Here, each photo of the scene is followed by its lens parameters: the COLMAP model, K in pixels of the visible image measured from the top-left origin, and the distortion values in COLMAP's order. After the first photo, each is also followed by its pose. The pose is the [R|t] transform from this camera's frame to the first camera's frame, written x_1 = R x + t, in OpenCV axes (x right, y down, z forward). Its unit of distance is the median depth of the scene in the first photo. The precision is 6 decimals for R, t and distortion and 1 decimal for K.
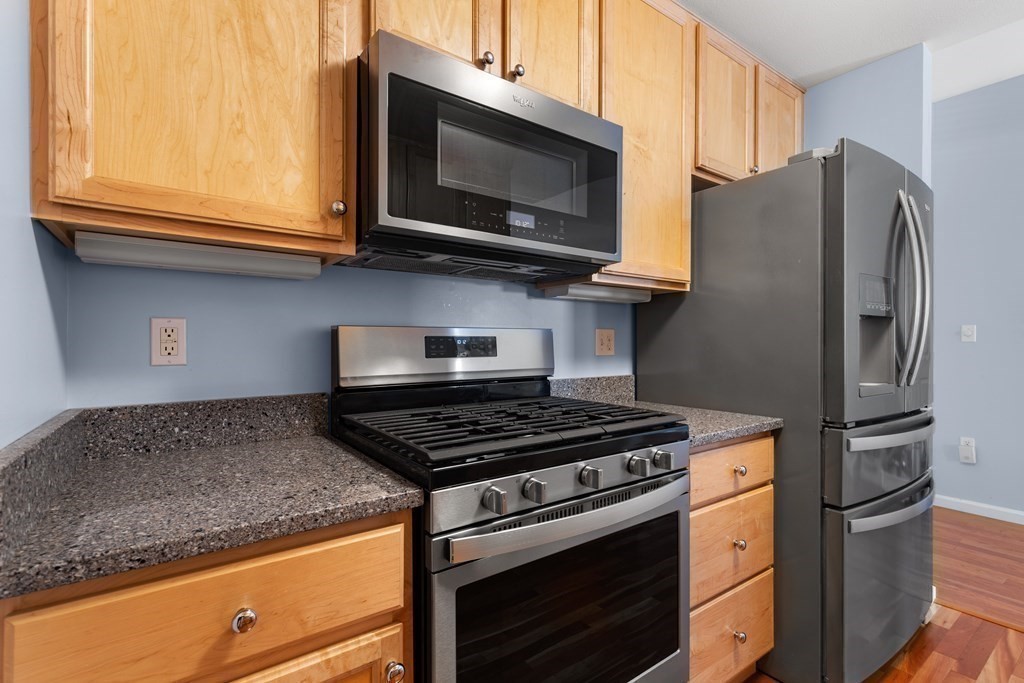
lens RADIAL K [[478.9, 0, 514.0], [0, 478.9, 344.6], [0, 0, 1]] dist [0.003288, -0.000449]
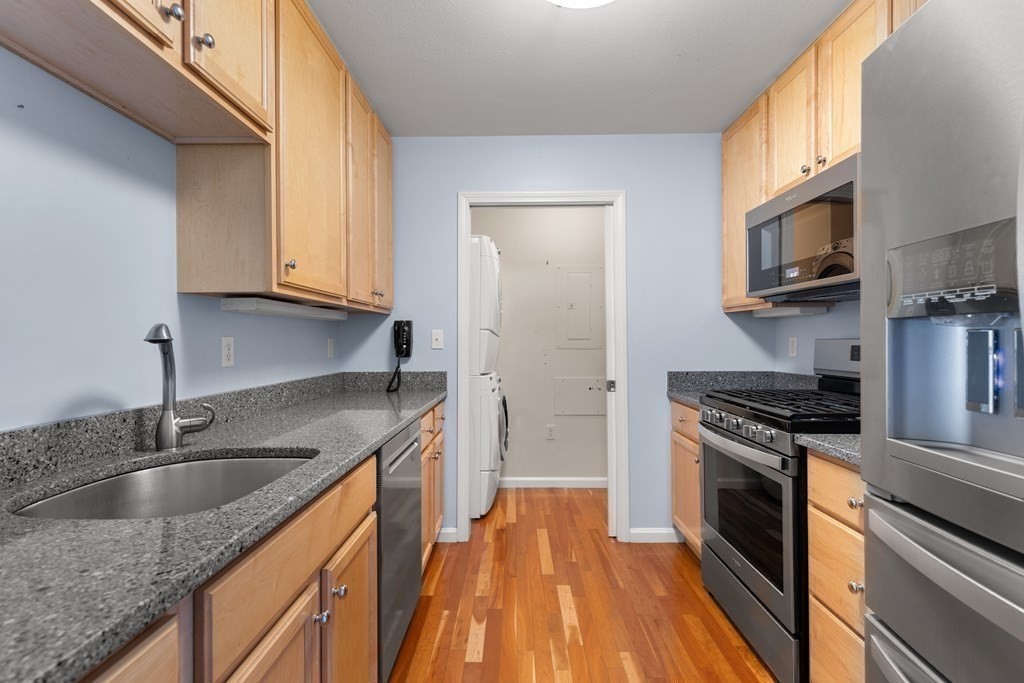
lens RADIAL K [[478.9, 0, 512.3], [0, 478.9, 339.5], [0, 0, 1]] dist [0.003288, -0.000449]
pose [[-0.599201, 0.004078, -0.800588, 1.793792], [0.003431, 0.999991, 0.002525, -0.047872], [0.800591, -0.001234, -0.599209, 1.186188]]
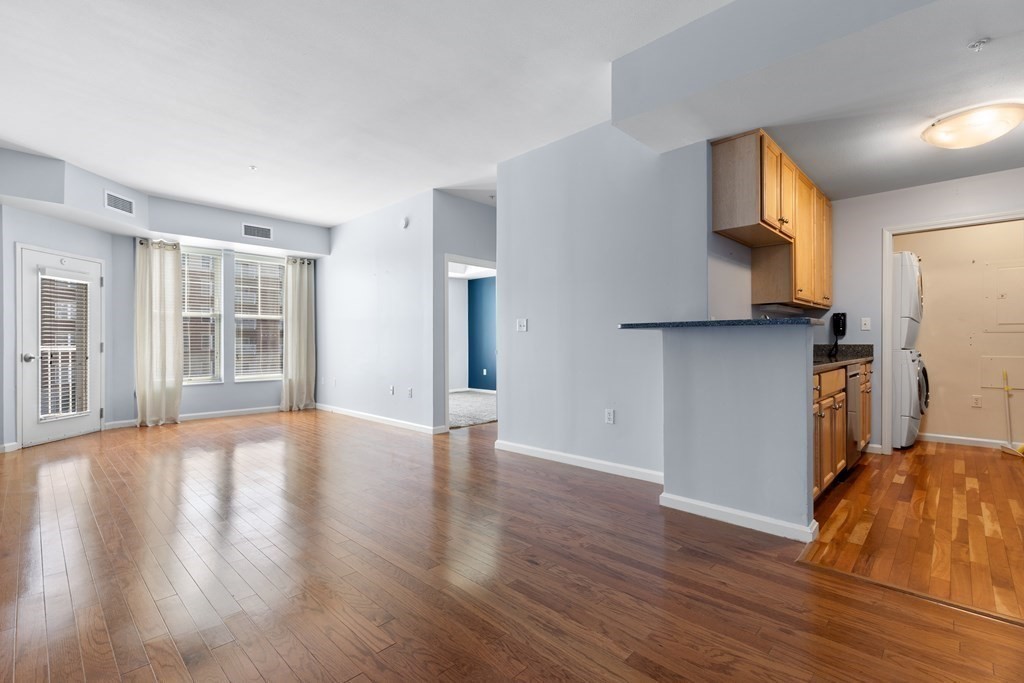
lens RADIAL K [[461.2, 0, 510.6], [0, 461.2, 341.6], [0, 0, 1]] dist [0.003377, 0.000073]
pose [[-0.986399, 0.005667, -0.164269, 3.405136], [0.005331, 0.999983, 0.002481, 0.065635], [0.164280, 0.001571, -0.986412, 2.537628]]
